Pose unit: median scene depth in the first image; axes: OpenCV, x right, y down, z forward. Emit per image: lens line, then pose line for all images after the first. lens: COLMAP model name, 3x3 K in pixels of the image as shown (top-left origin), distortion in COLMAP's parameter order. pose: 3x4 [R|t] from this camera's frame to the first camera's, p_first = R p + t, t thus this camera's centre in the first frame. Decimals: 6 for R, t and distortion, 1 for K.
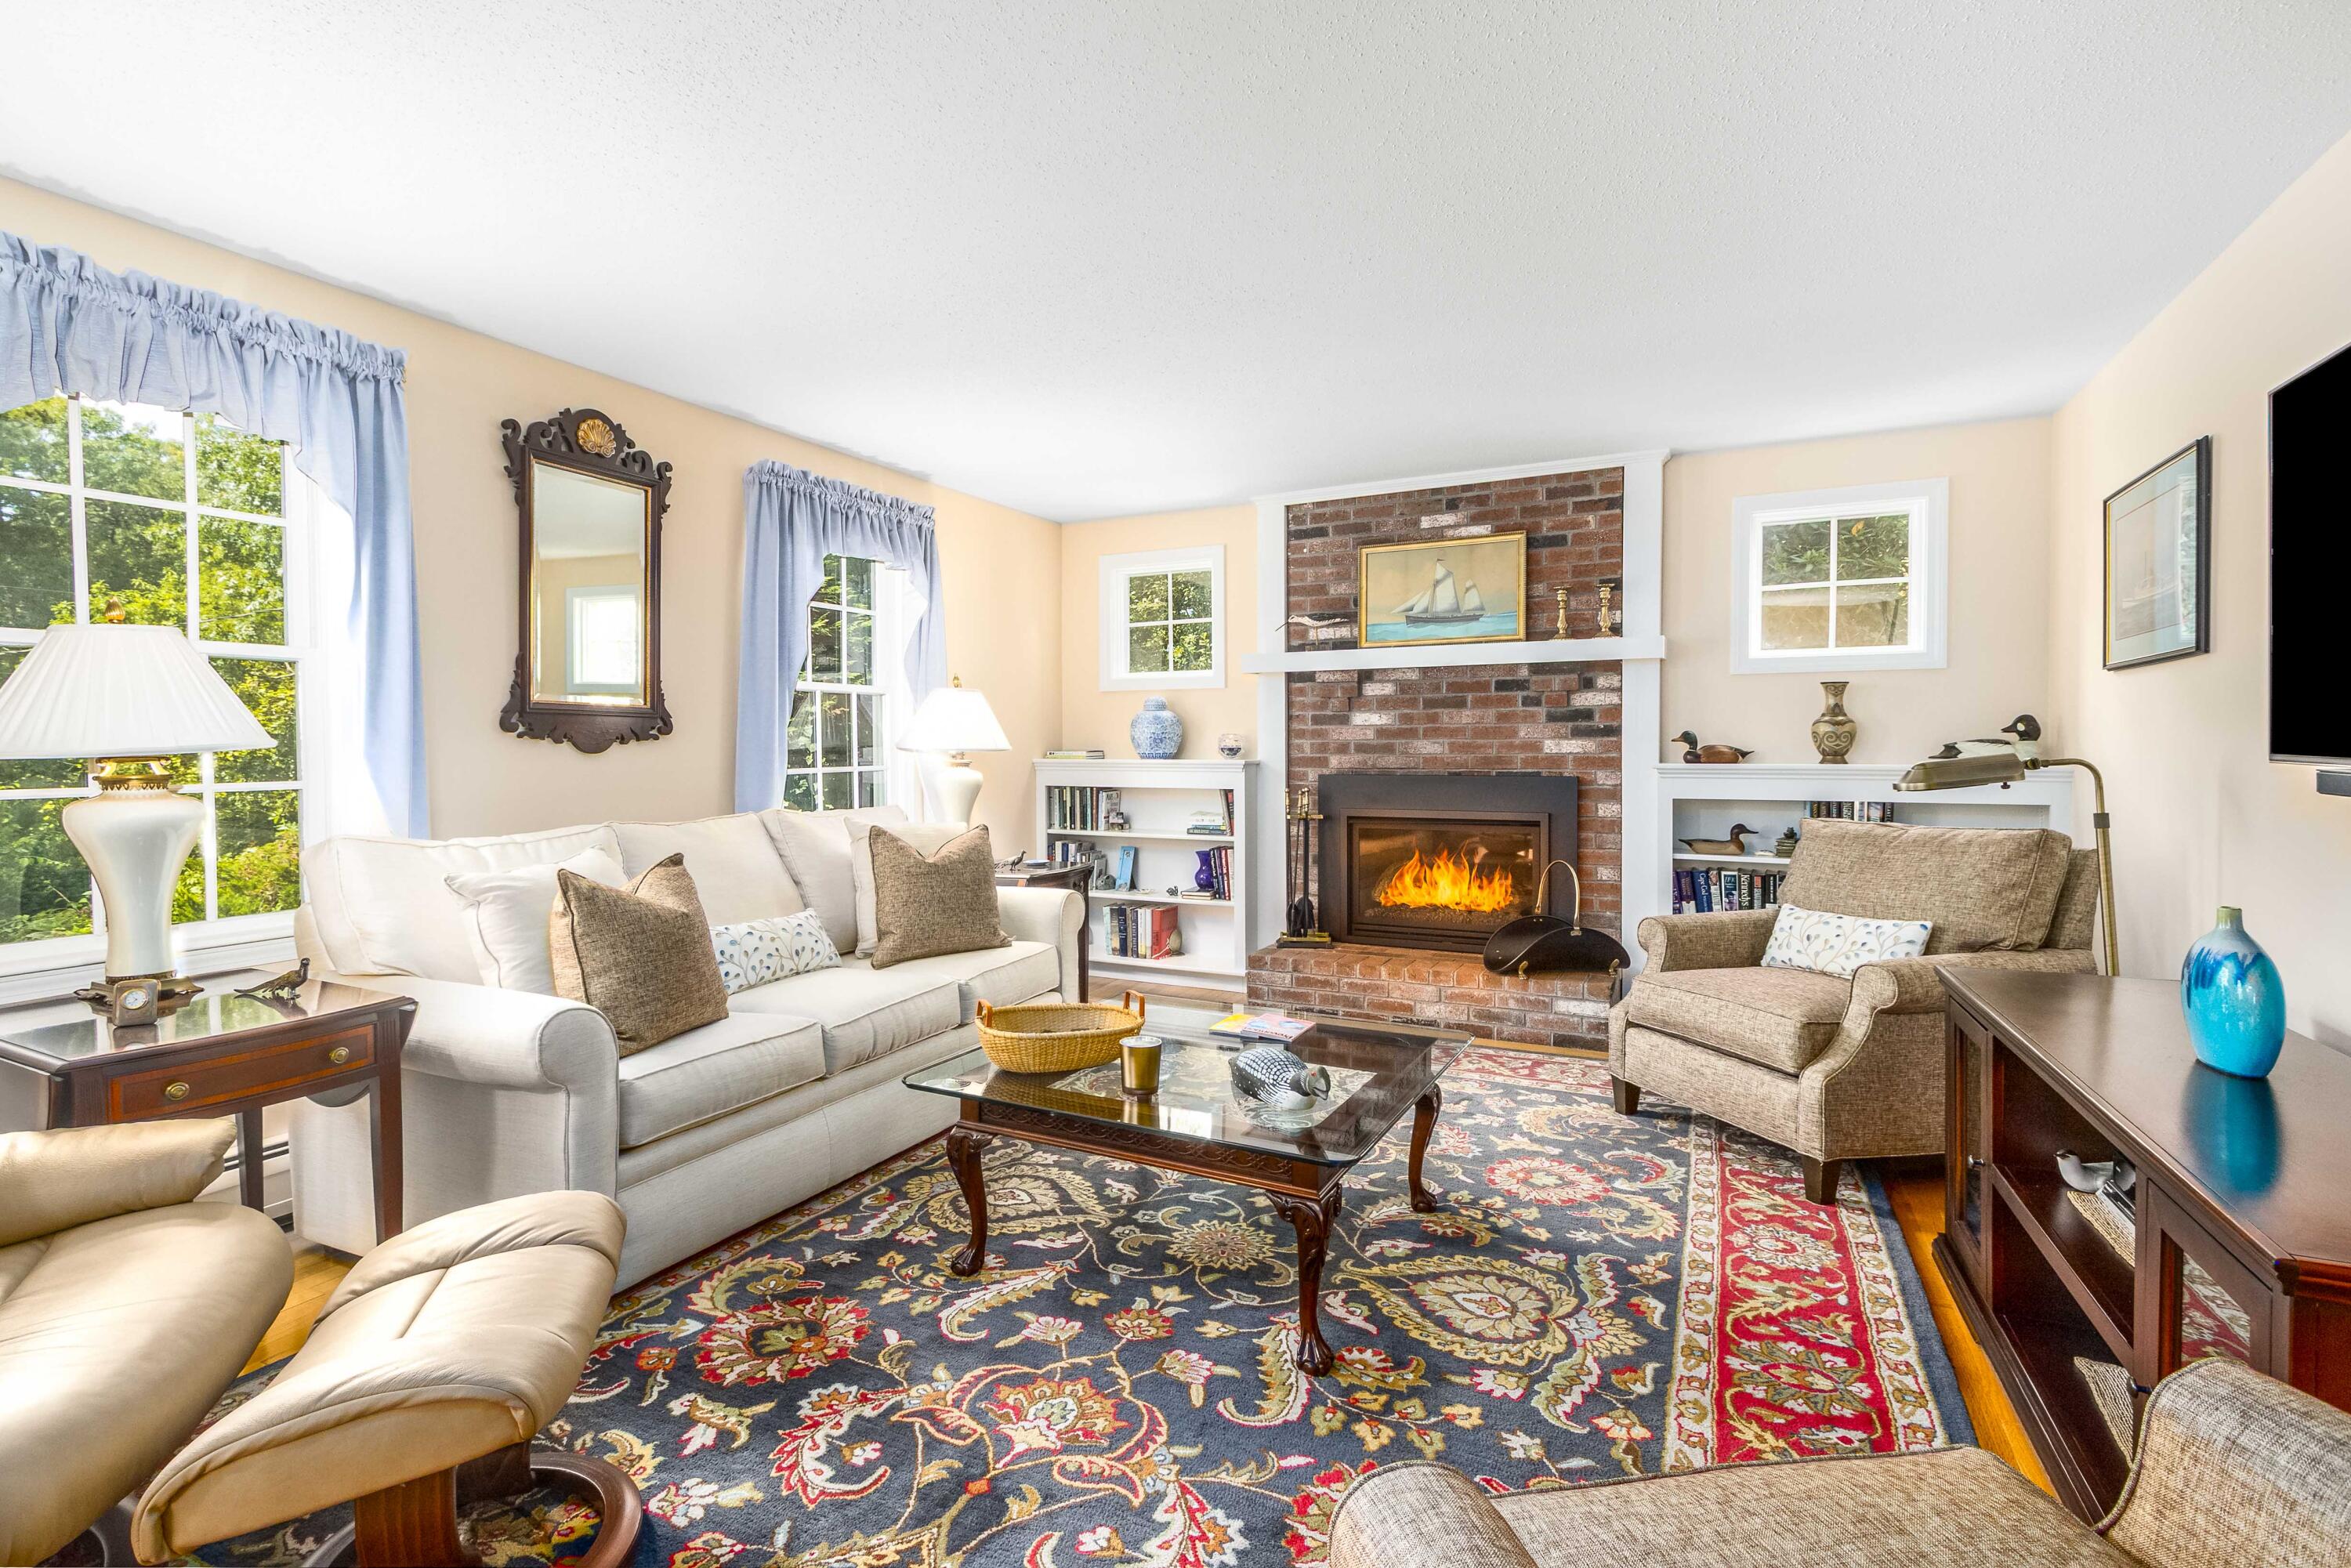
lens RADIAL K [[1091.5, 0, 1169.7], [0, 1091.5, 776.3], [0, 0, 1]] dist [0.003459, -0.000826]
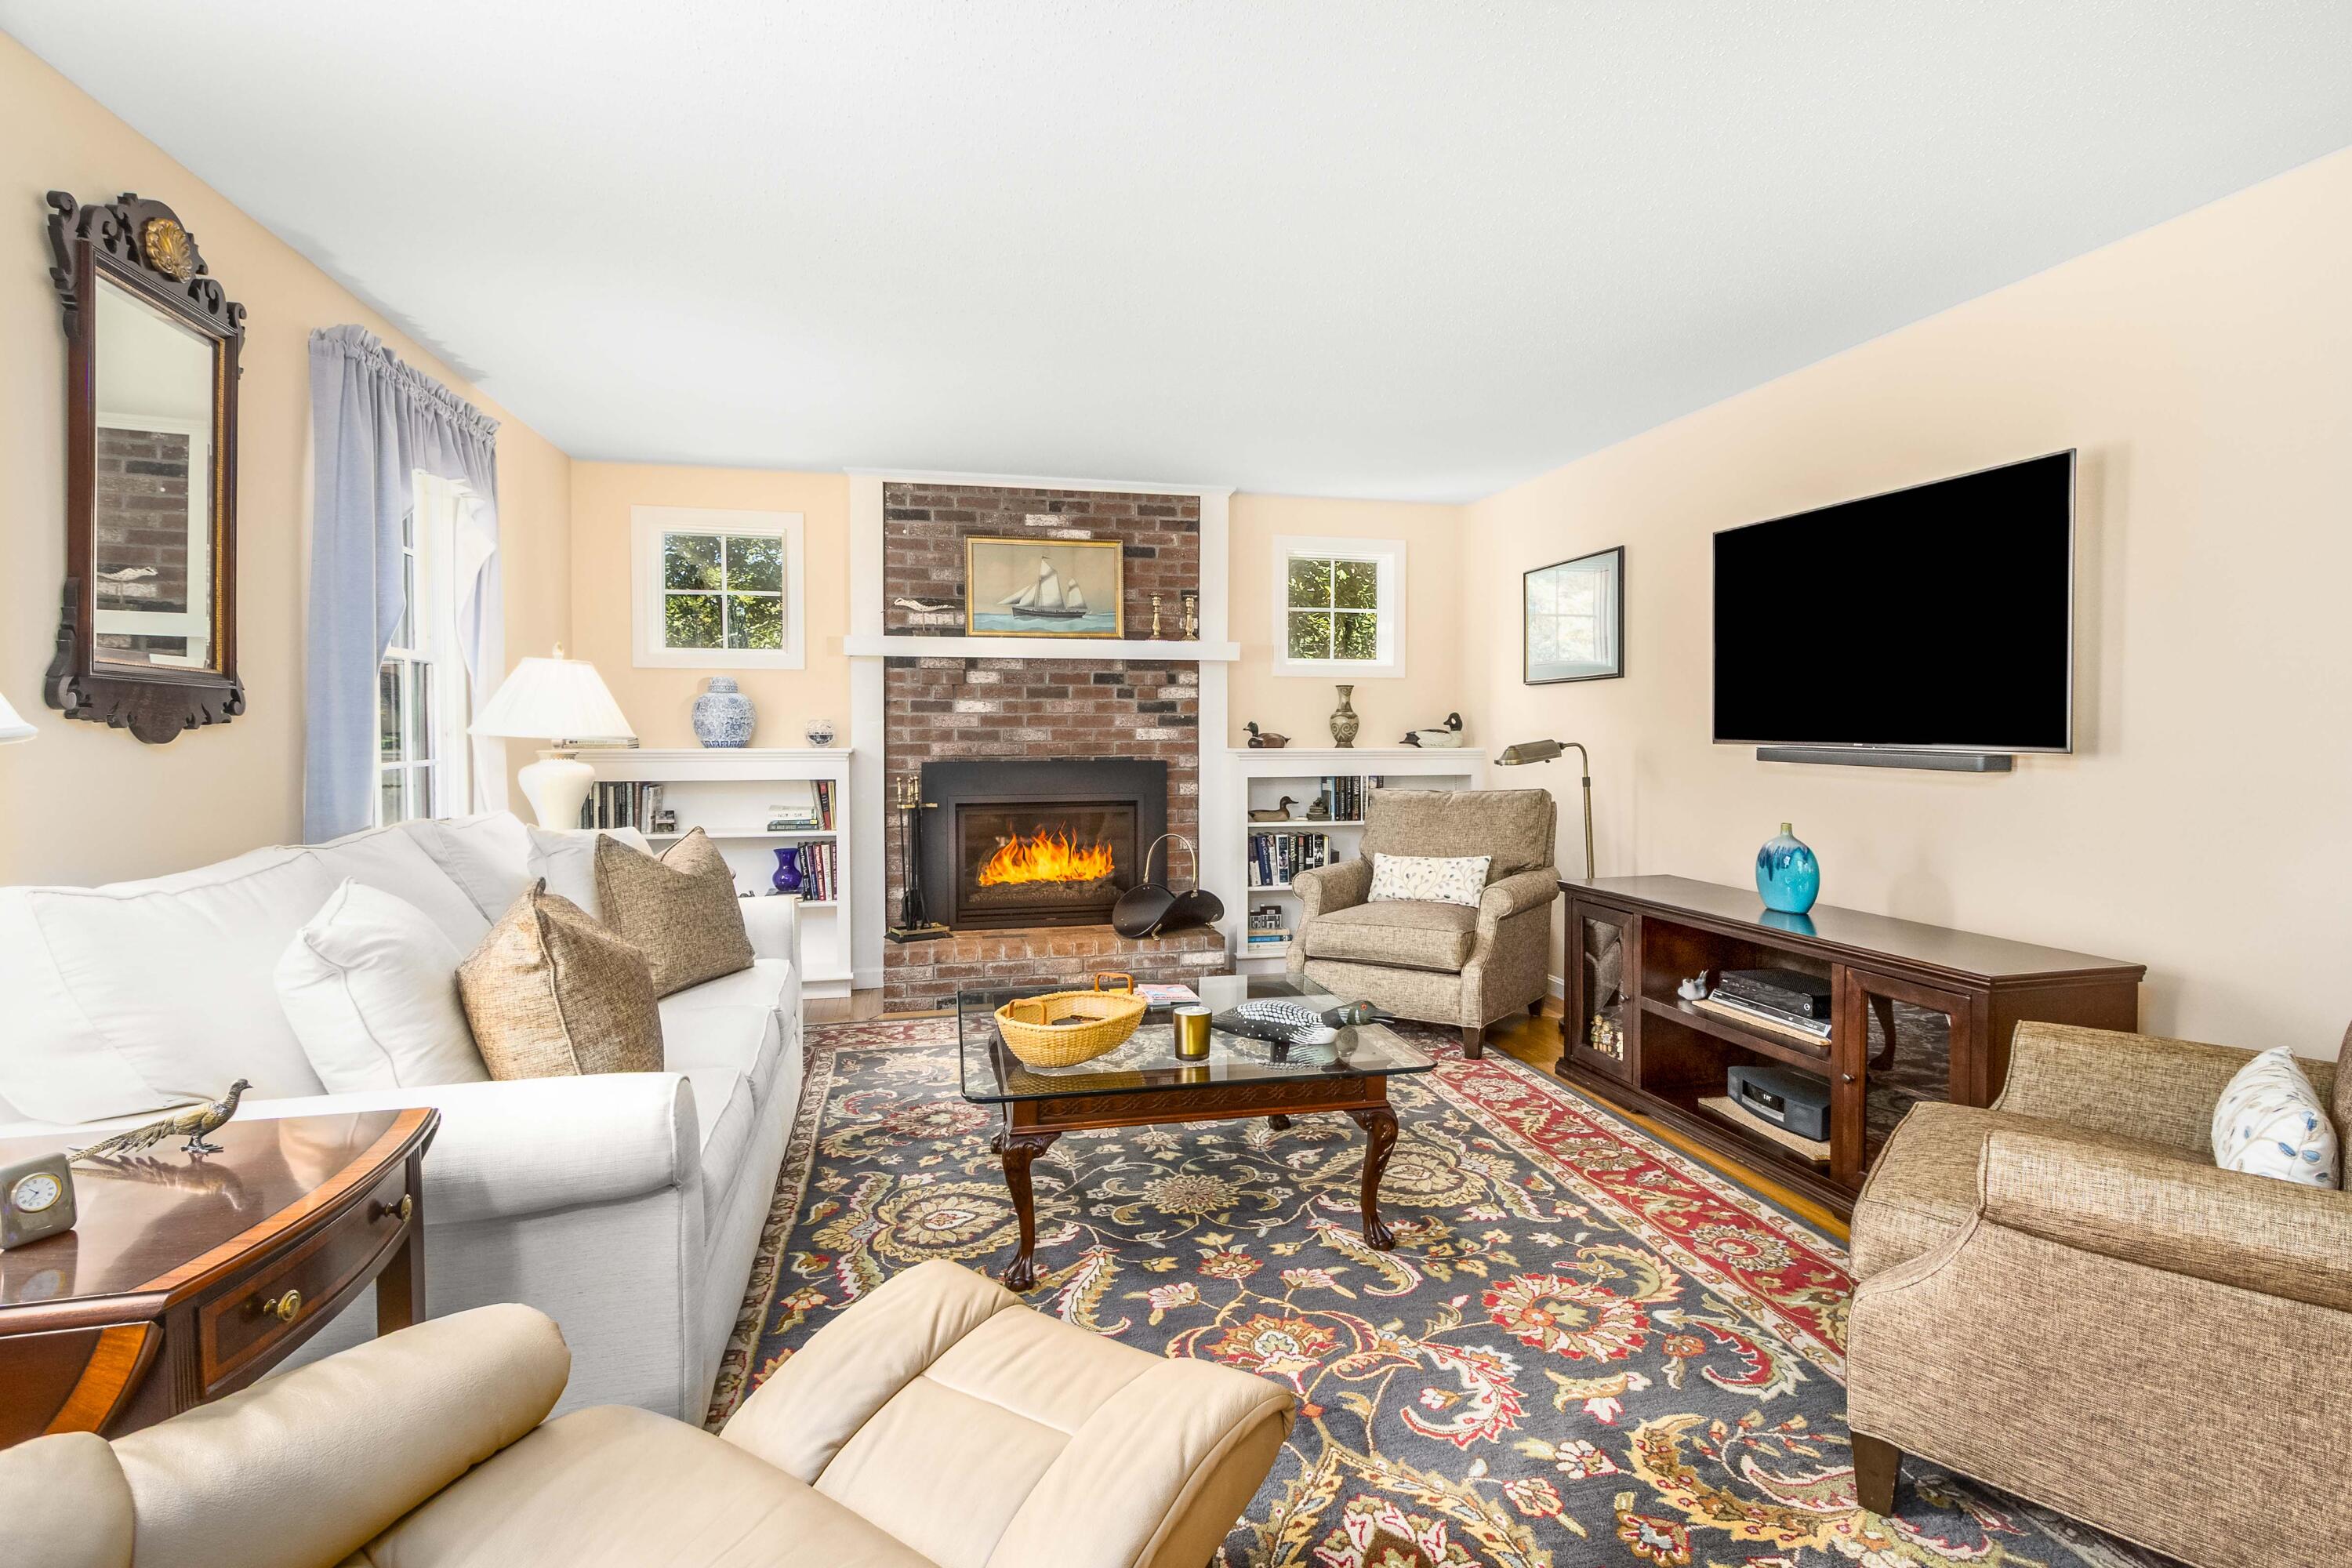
lens RADIAL K [[1132.1, 0, 1188.6], [0, 1132.1, 764.2], [0, 0, 1]] dist [0.002243, -0.001274]
pose [[0.755616, -0.016306, 0.654812, -0.452065], [0.016560, 0.999846, 0.005789, -0.002556], [-0.654806, 0.006469, 0.755769, 0.099160]]
